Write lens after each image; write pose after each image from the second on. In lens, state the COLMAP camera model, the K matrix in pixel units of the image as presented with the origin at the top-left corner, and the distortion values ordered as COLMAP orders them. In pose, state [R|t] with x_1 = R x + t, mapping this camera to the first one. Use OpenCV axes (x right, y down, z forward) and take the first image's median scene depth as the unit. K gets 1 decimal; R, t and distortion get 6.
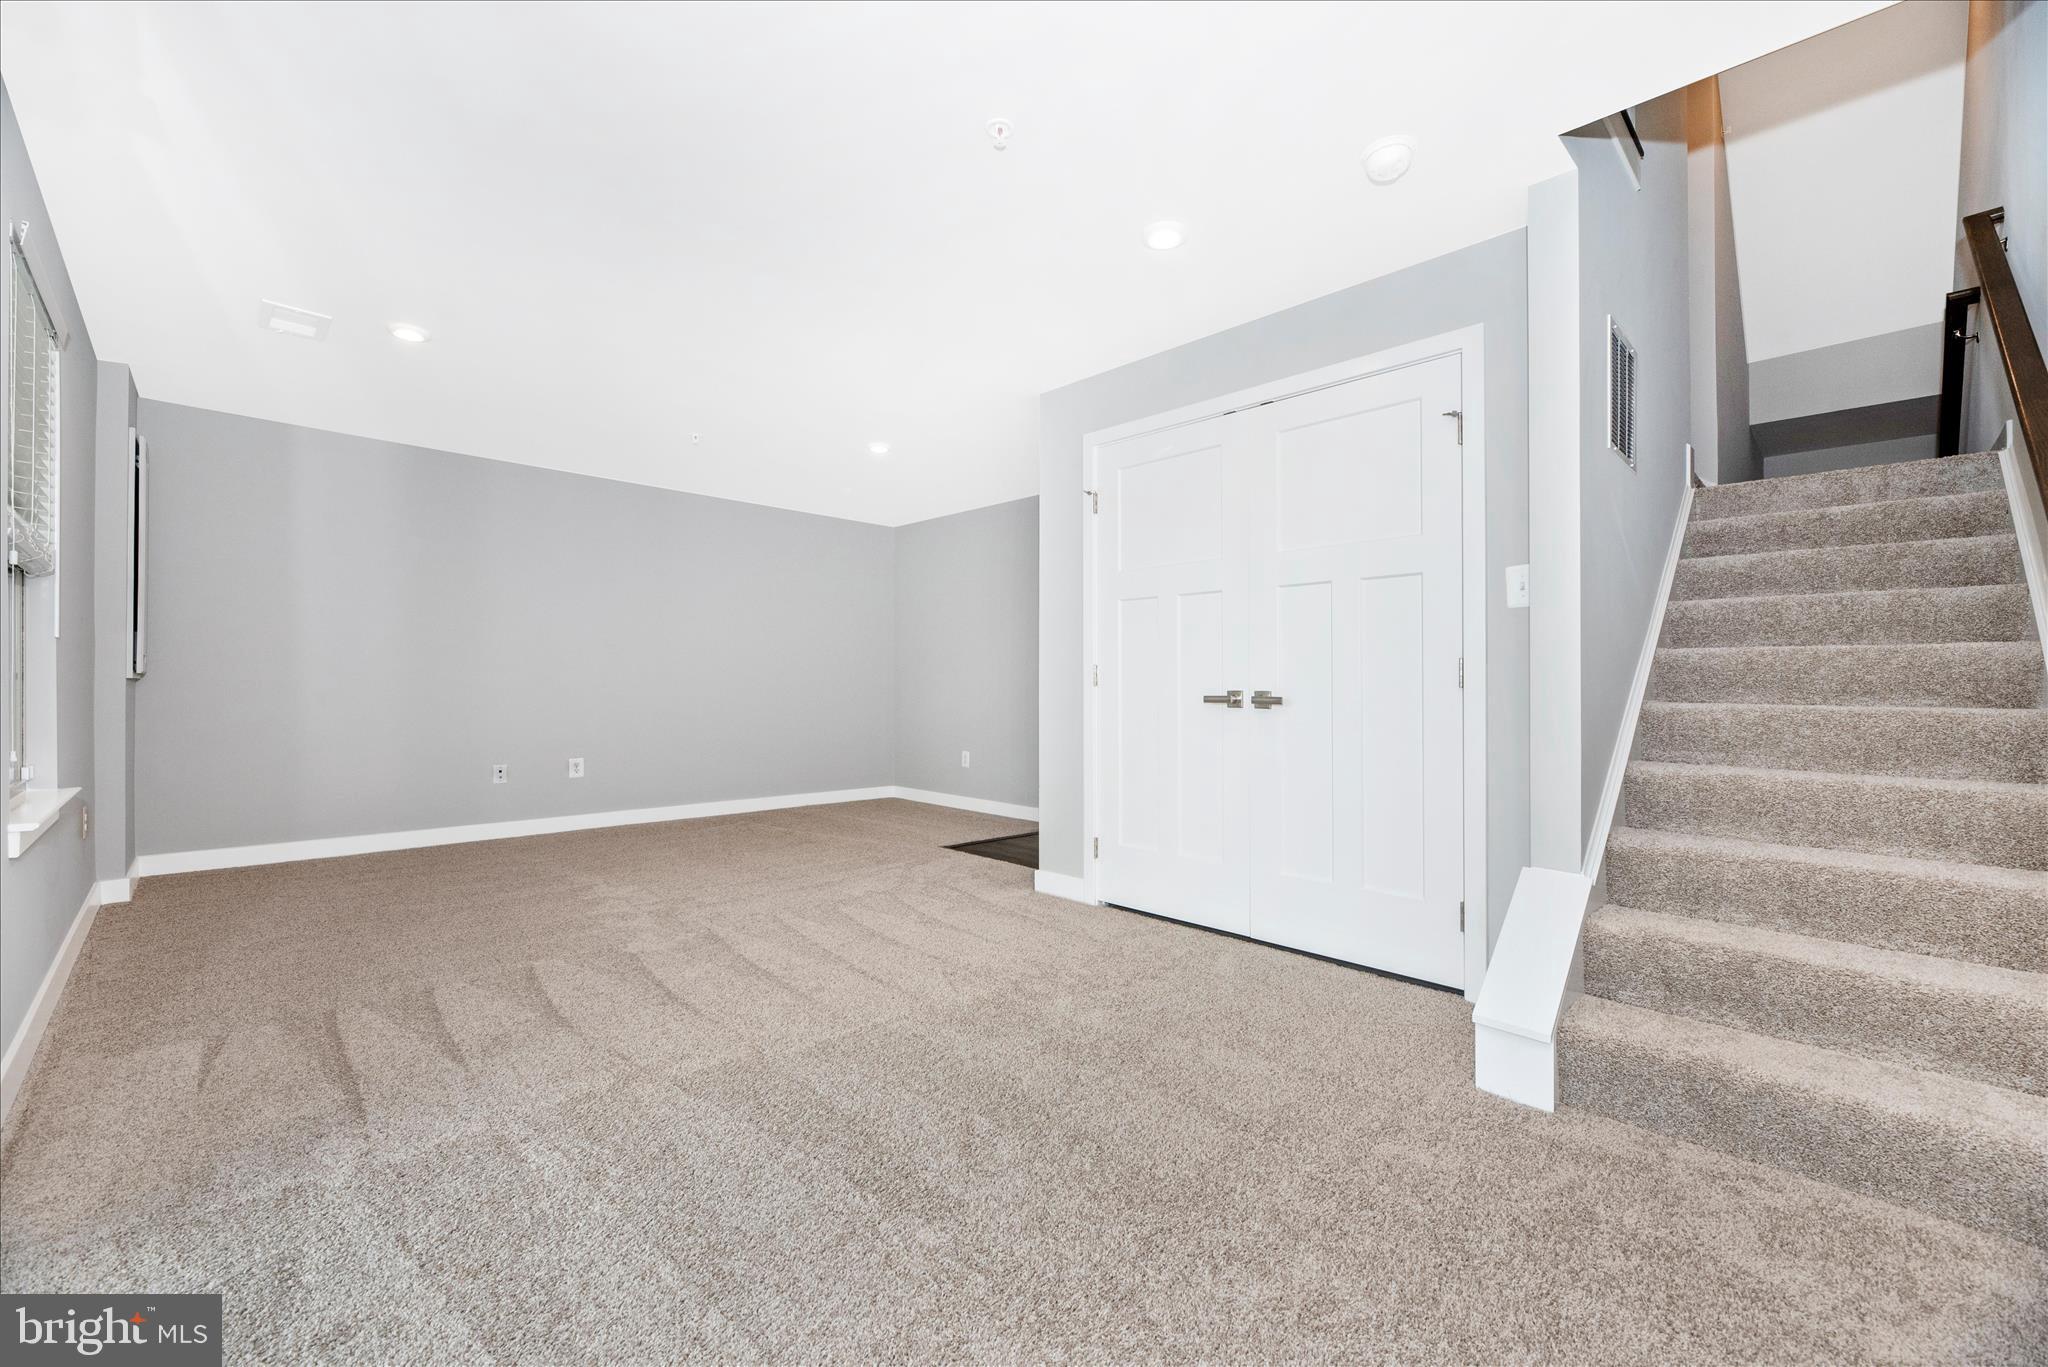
lens RADIAL K [[847.6, 0, 1036.8], [0, 847.6, 680.3], [0, 0, 1]] dist [0.000458, -0.000215]
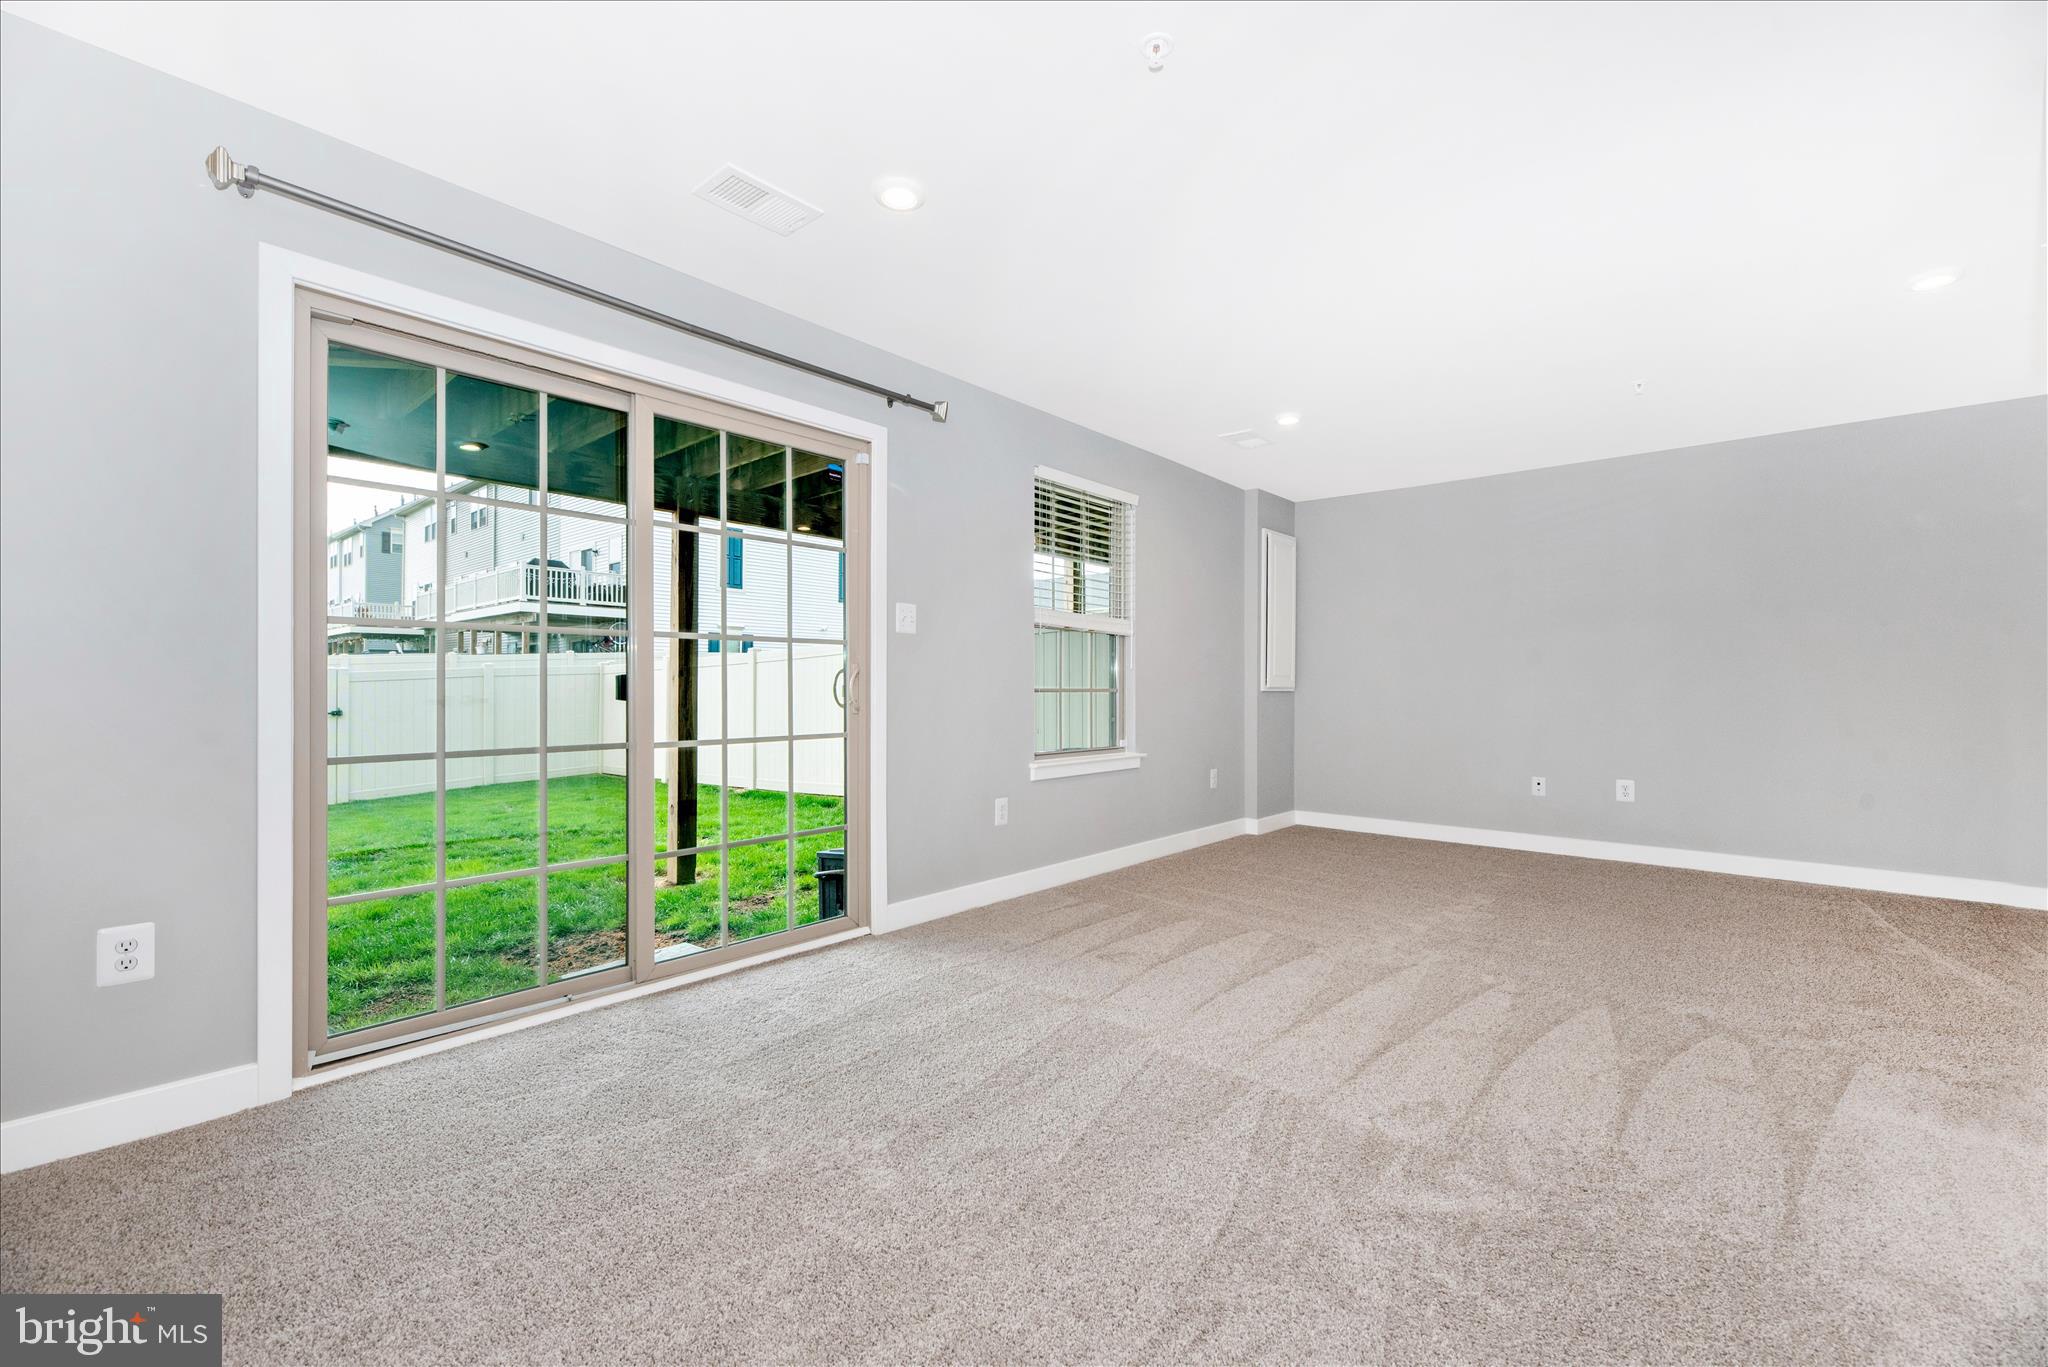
lens RADIAL K [[847.6, 0, 1040.6], [0, 847.6, 690.0], [0, 0, 1]] dist [0.000458, -0.000215]
pose [[0.074051, -0.002481, -0.997251, 0.542078], [-0.002866, 0.999992, -0.002701, -0.000052], [0.997250, 0.003059, 0.074044, 0.573604]]
